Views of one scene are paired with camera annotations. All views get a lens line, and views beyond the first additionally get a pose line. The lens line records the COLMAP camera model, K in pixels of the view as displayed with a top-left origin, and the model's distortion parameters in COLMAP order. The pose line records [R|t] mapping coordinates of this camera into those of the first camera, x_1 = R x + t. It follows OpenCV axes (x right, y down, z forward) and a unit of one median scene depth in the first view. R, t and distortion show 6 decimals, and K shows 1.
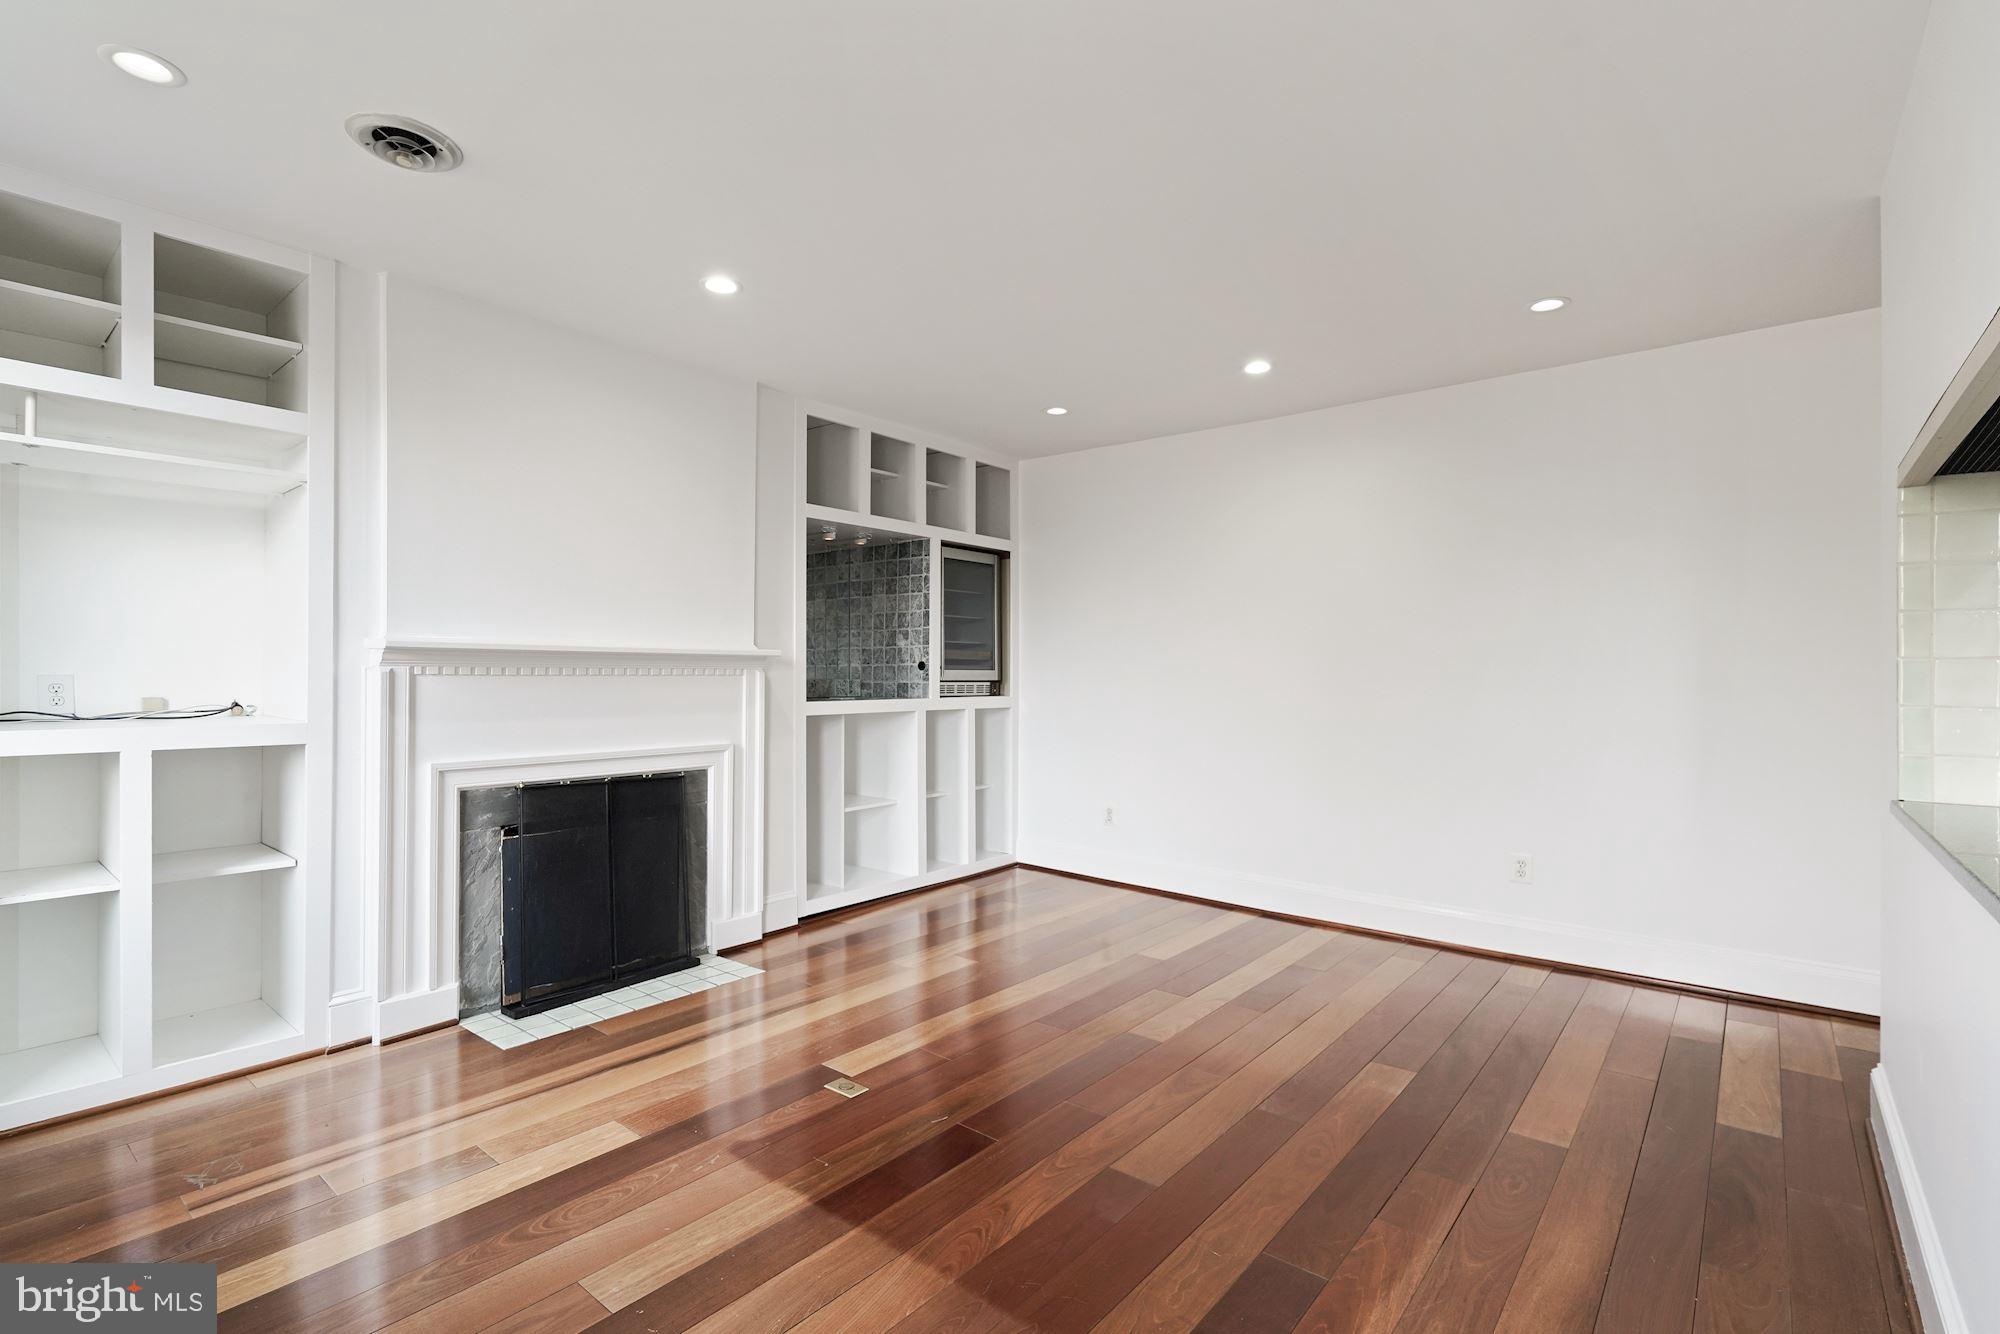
lens RADIAL K [[947.3, 0, 990.9], [0, 947.3, 675.9], [0, 0, 1]] dist [-0.032348, 0.019042]
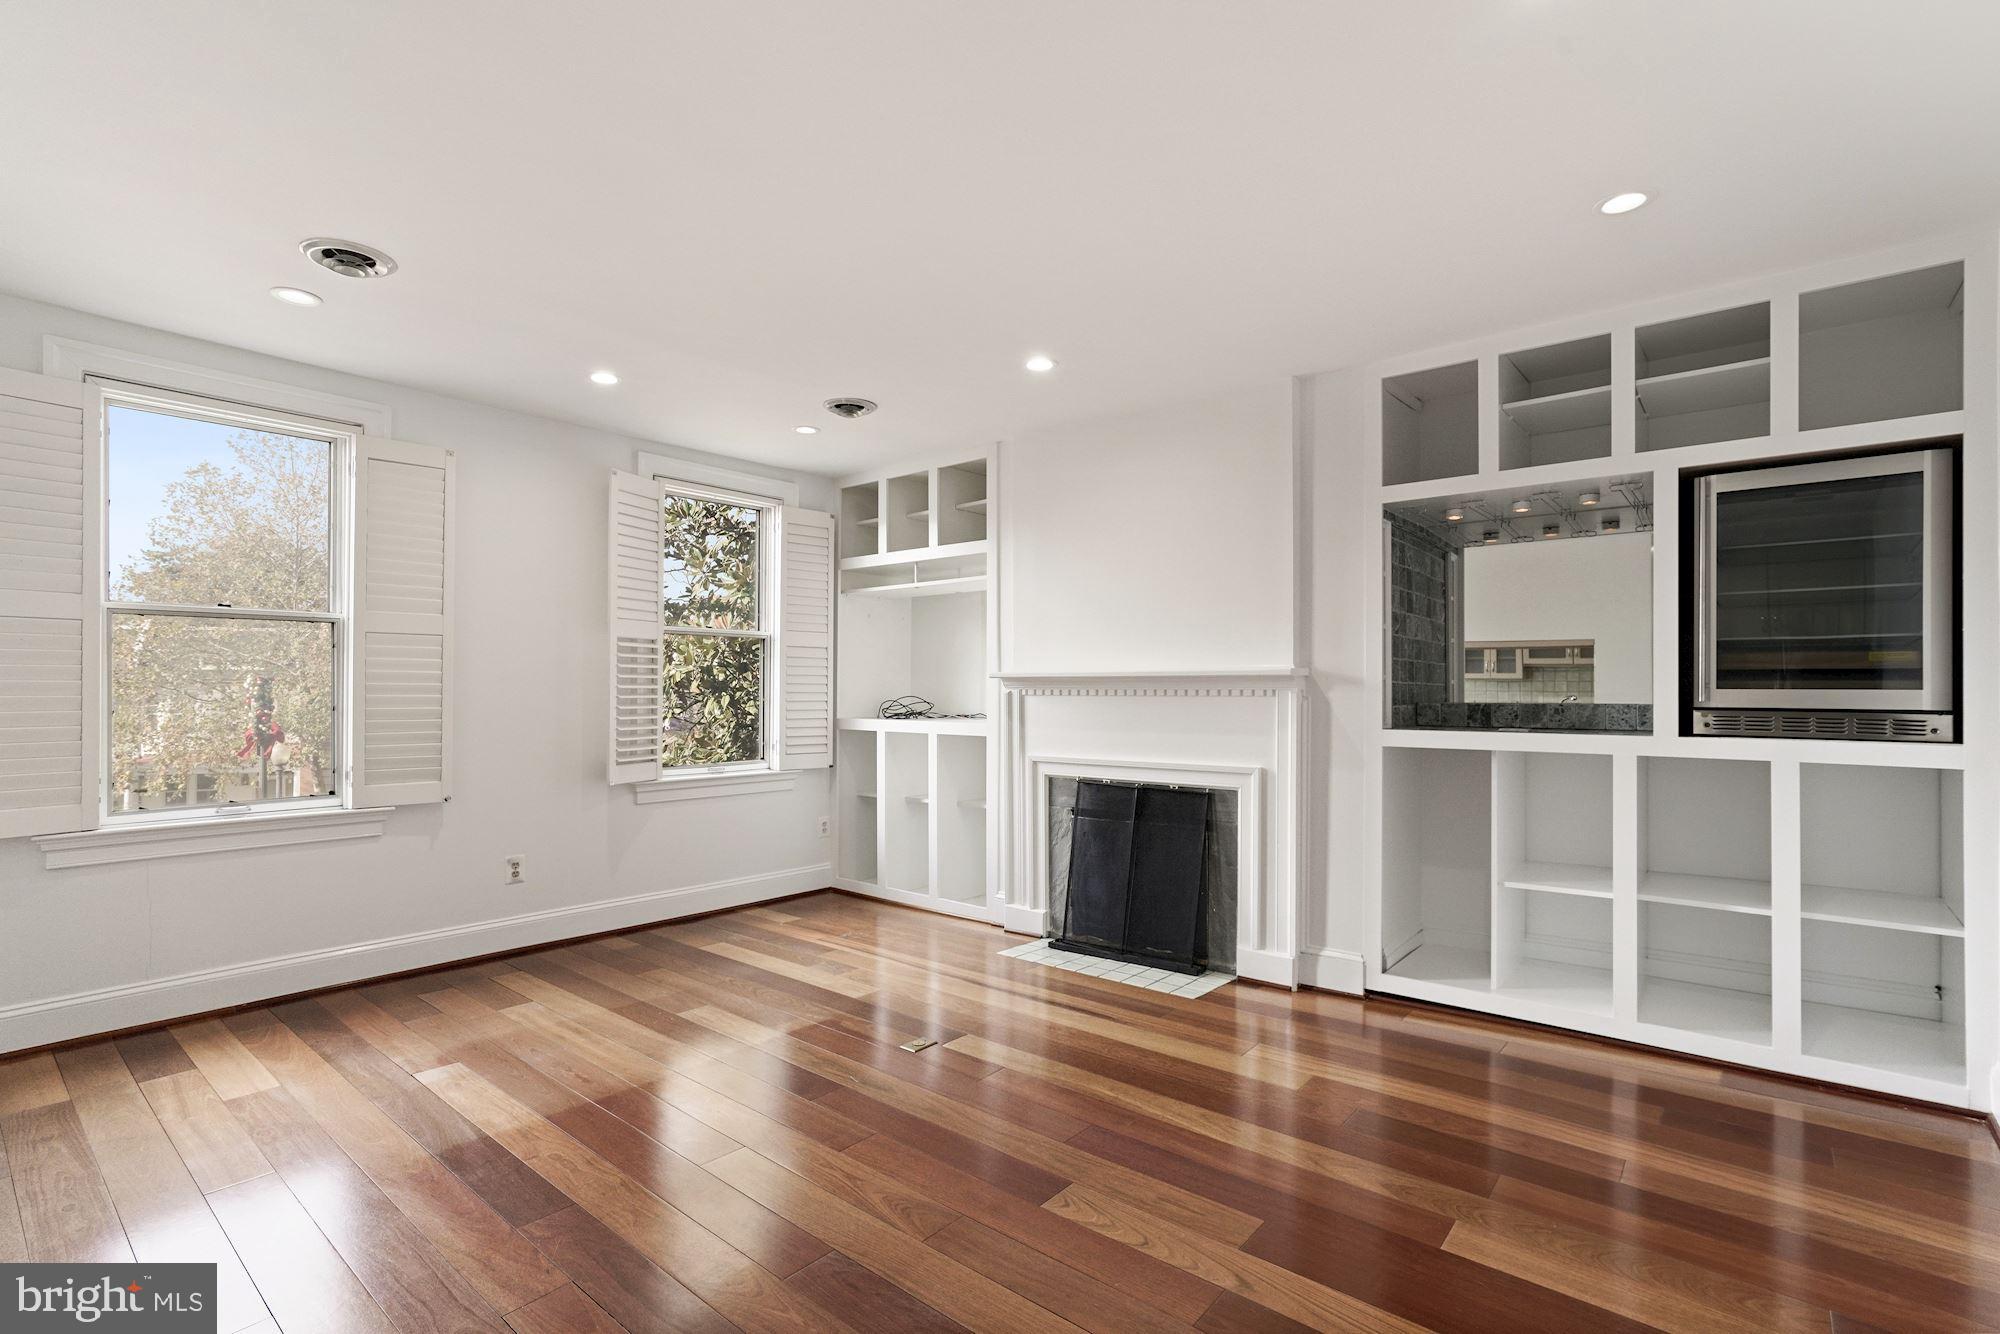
lens RADIAL K [[947.3, 0, 986.4], [0, 947.3, 672.5], [0, 0, 1]] dist [-0.032348, 0.019042]
pose [[-0.023512, -0.017173, -0.999576, 0.718121], [0.001917, 0.999850, -0.017222, -0.009421], [0.999722, -0.002321, -0.023476, 0.771267]]
